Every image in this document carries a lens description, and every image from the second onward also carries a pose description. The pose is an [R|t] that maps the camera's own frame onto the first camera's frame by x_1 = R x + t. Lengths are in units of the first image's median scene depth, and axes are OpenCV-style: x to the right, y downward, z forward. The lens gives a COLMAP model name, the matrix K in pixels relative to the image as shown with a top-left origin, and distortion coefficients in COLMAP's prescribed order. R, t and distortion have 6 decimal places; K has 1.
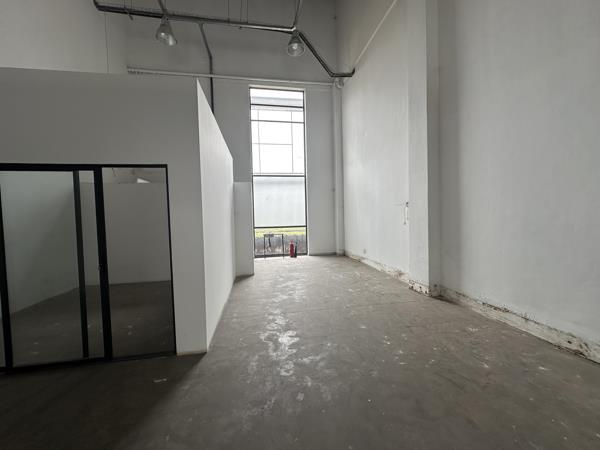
lens RADIAL K [[239.6, 0, 300.3], [0, 239.6, 223.5], [0, 0, 1]] dist [-0.001943, 0.000519]
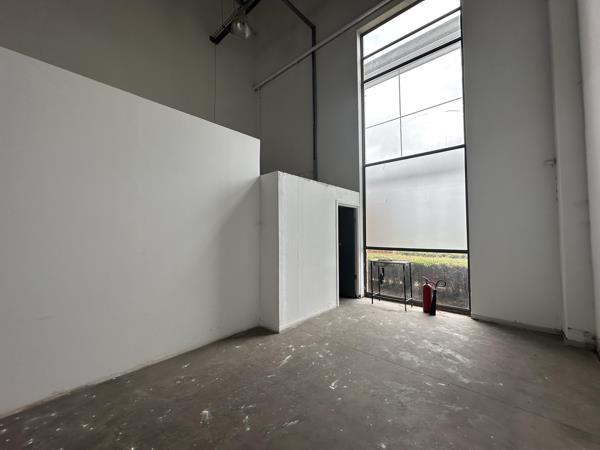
lens RADIAL K [[239.6, 0, 300.3], [0, 239.6, 223.5], [0, 0, 1]] dist [-0.001943, 0.000519]
pose [[0.598943, -0.004027, -0.800782, 0.303512], [-0.042511, 0.998417, -0.036817, -0.020936], [0.799663, 0.056093, 0.597824, 0.698133]]
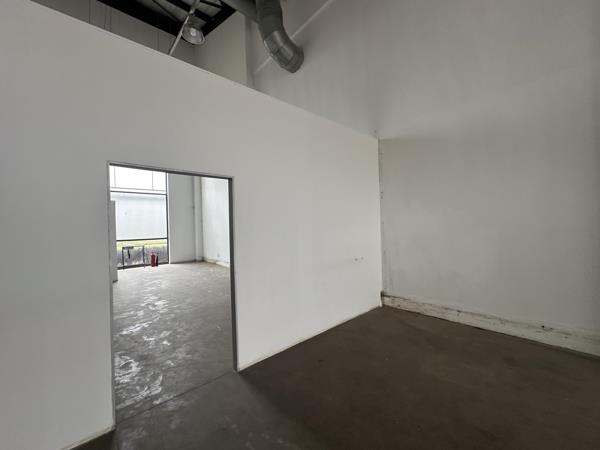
lens RADIAL K [[239.6, 0, 300.3], [0, 239.6, 223.5], [0, 0, 1]] dist [-0.001943, 0.000519]
pose [[0.853285, 0.003140, 0.521435, -0.047452], [0.026344, 0.998445, -0.049122, 0.020446], [-0.520778, 0.055652, 0.851876, -0.462970]]
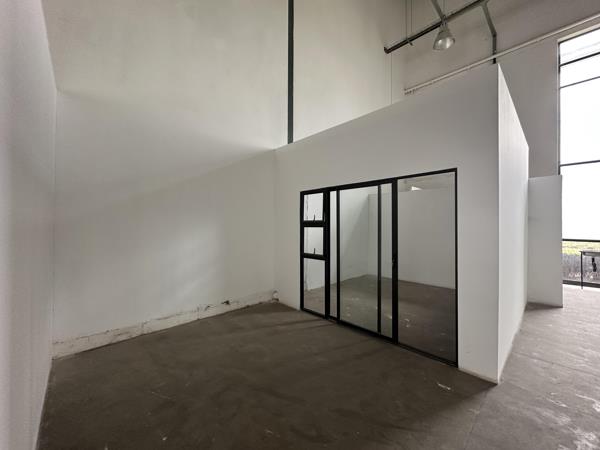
lens RADIAL K [[239.6, 0, 300.3], [0, 239.6, 223.5], [0, 0, 1]] dist [-0.001943, 0.000519]
pose [[0.547773, 0.021810, -0.836343, -0.036178], [-0.040415, 0.999183, -0.000414, 0.002201], [0.835651, 0.034028, 0.548206, -0.023559]]
